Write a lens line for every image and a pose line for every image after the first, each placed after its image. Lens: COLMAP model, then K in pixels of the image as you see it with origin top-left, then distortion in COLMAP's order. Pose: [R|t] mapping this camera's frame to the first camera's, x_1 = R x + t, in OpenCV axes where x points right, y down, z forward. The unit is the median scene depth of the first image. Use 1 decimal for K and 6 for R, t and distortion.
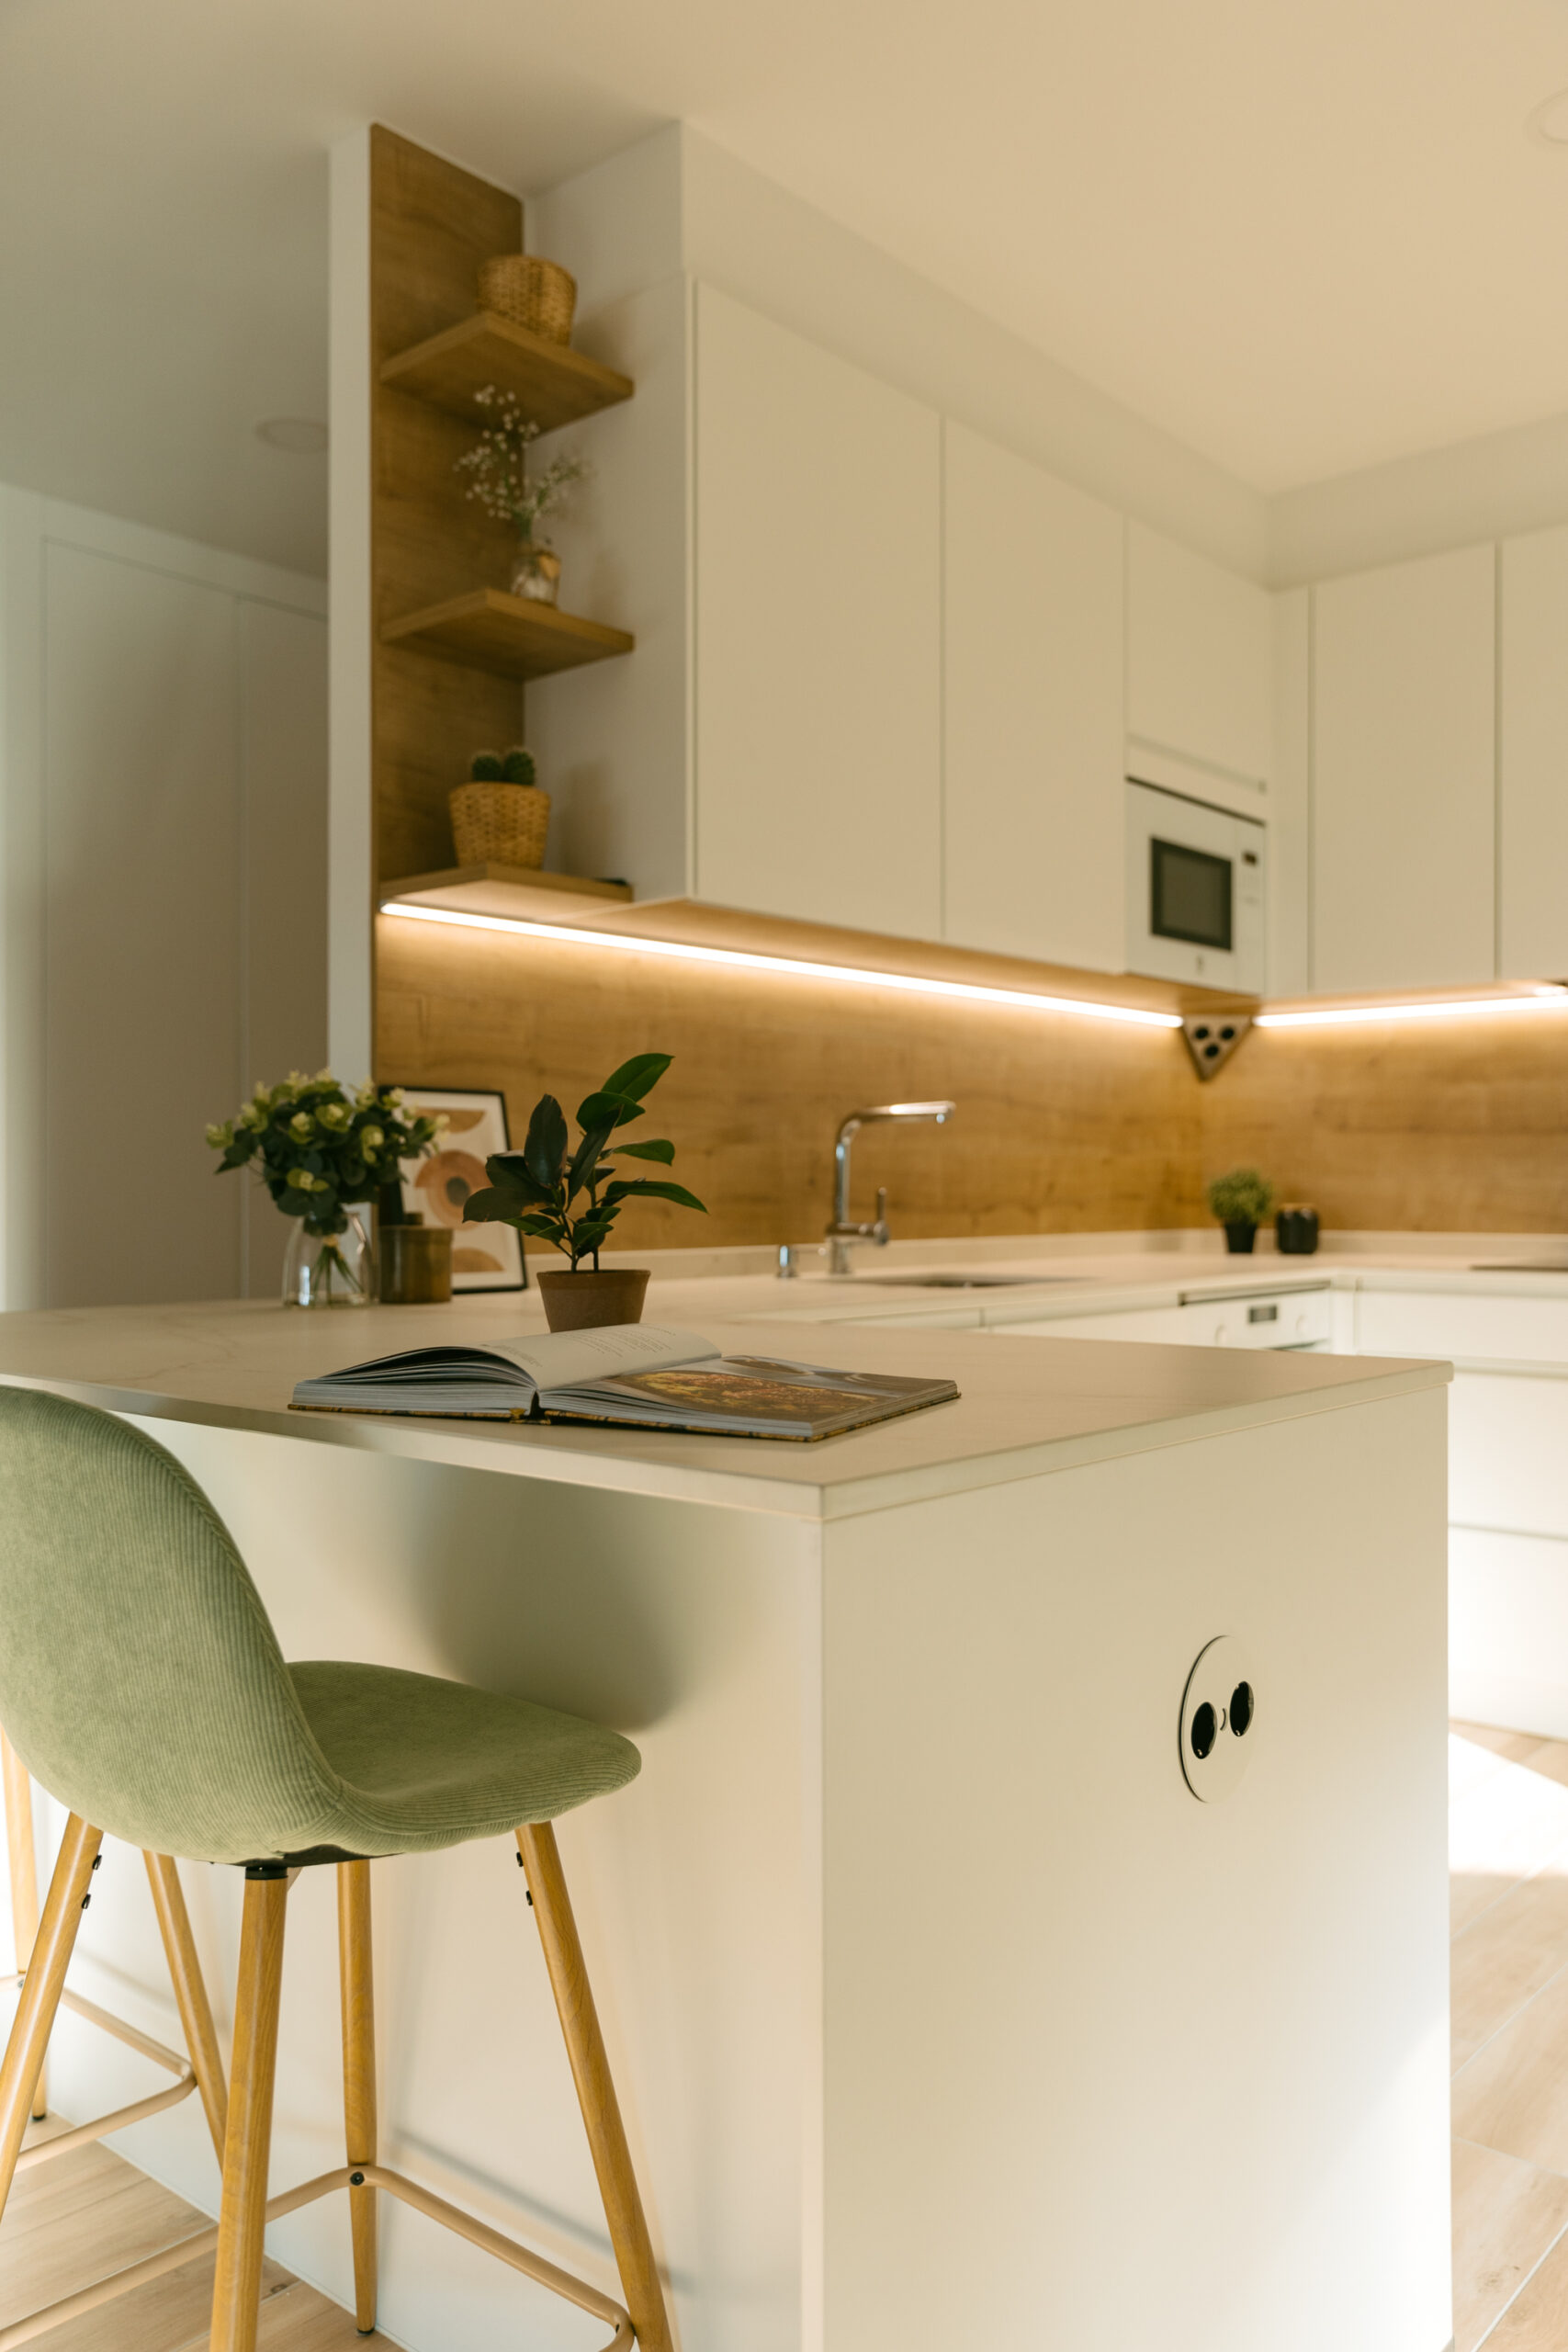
lens RADIAL K [[1780.4, 0, 787.0], [0, 1780.4, 1193.7], [0, 0, 1]] dist [0.006510, 0.002542]
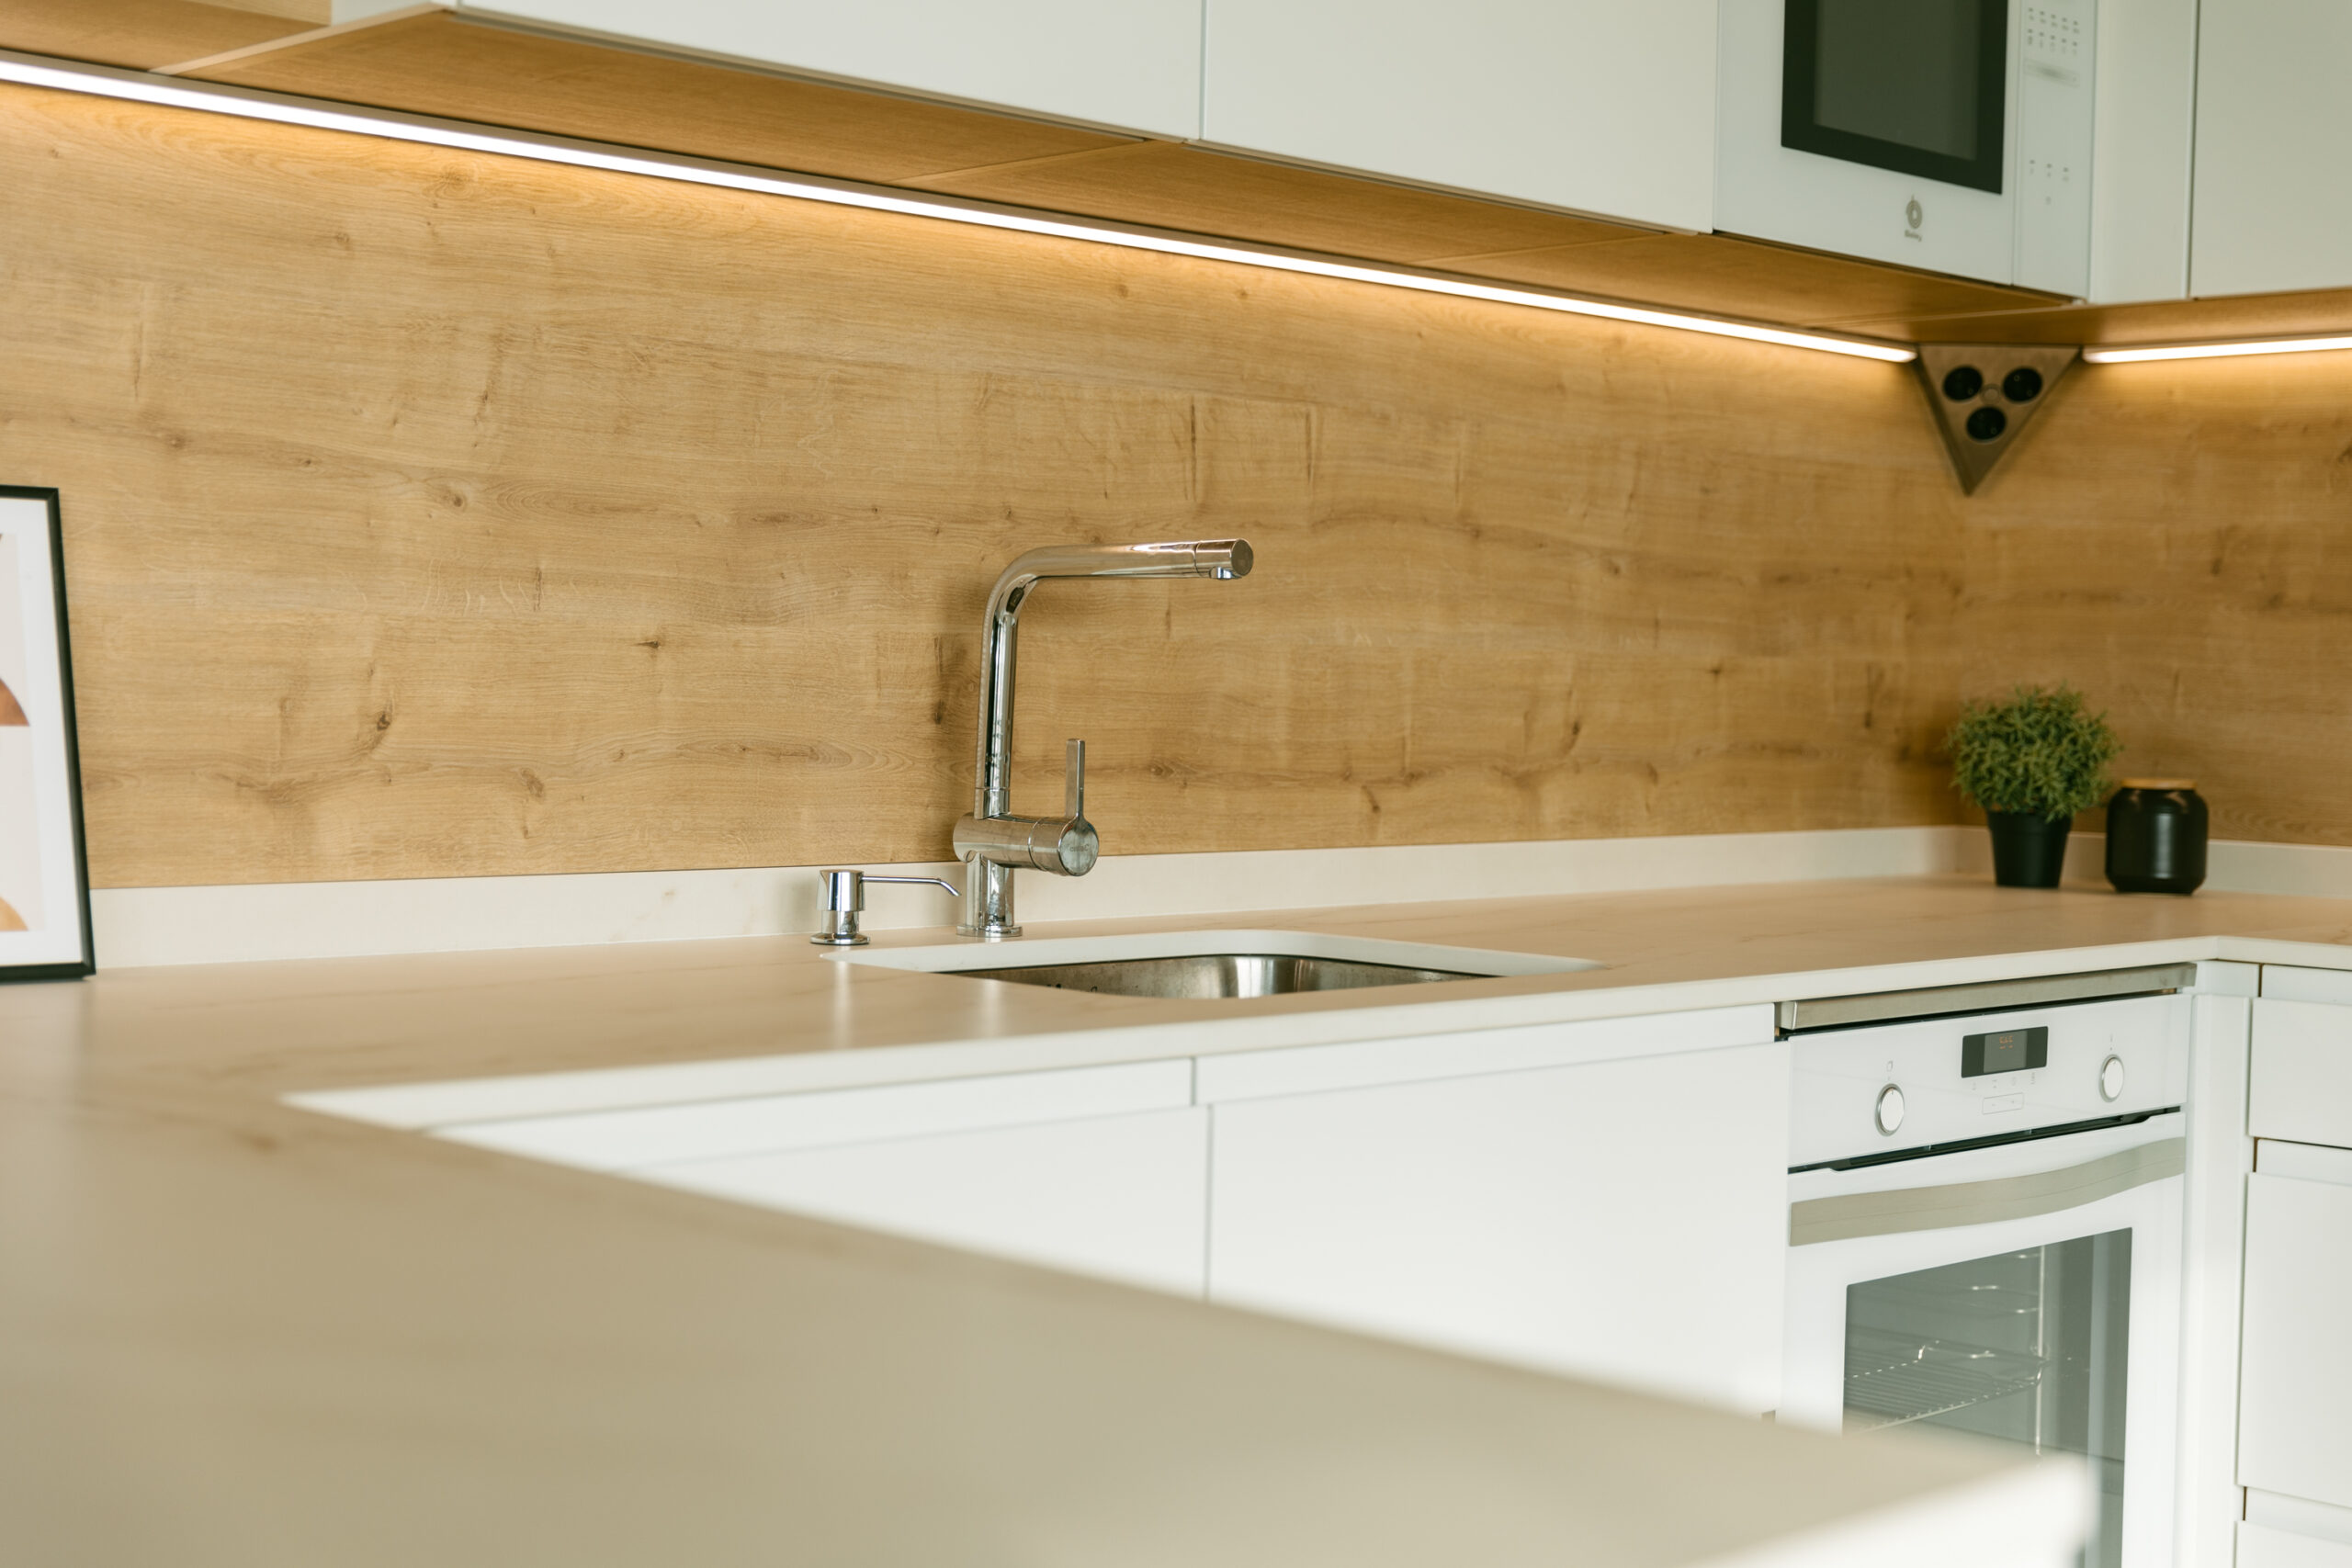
lens RADIAL K [[3298.1, 0, 1176.0], [0, 3298.1, 784.0], [0, 0, 1]] dist [0.014995, -0.008600]
pose [[0.997552, 0.022983, -0.066043, 0.110735], [-0.020905, 0.999270, 0.031984, -0.014555], [0.066730, -0.030526, 0.997304, 0.192390]]
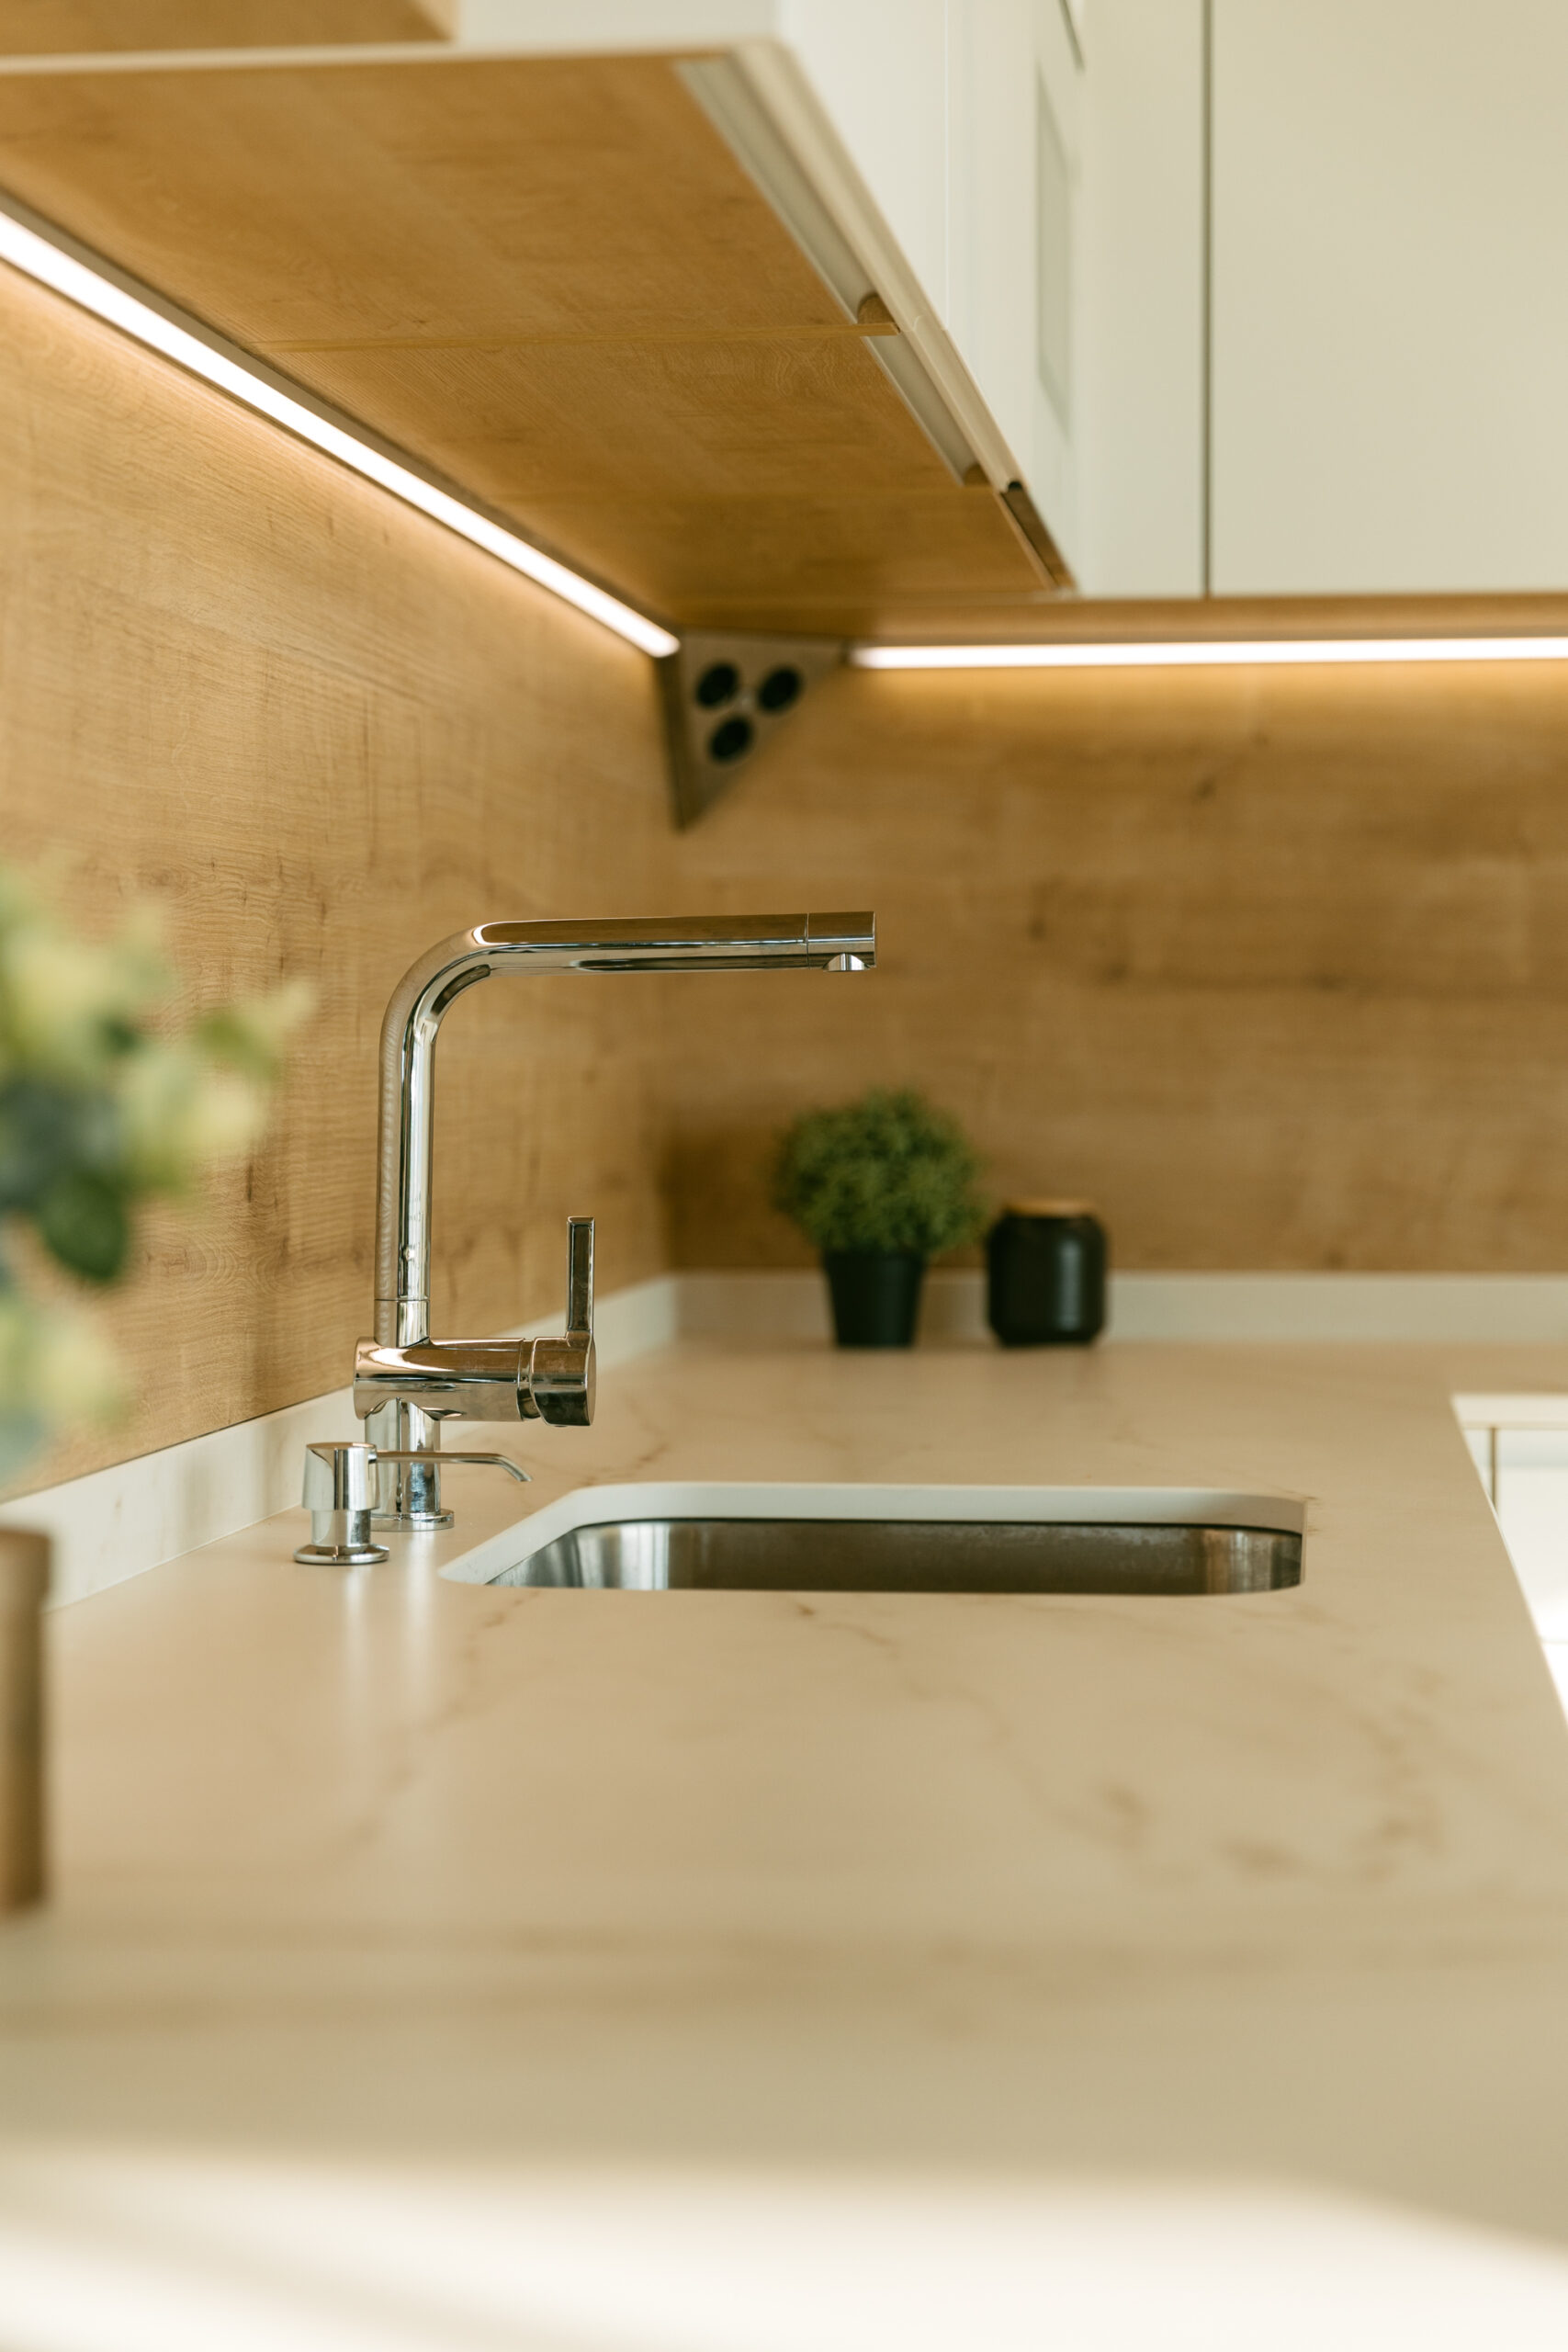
lens RADIAL K [[4449.7, 0, 784.0], [0, 4449.7, 1176.0], [0, 0, 1]] dist [0.032447, 0.006737]
pose [[0.824897, -0.016591, 0.565040, -0.271058], [0.002638, 0.999671, 0.025501, -0.022510], [-0.565277, -0.019545, 0.824670, 0.355848]]
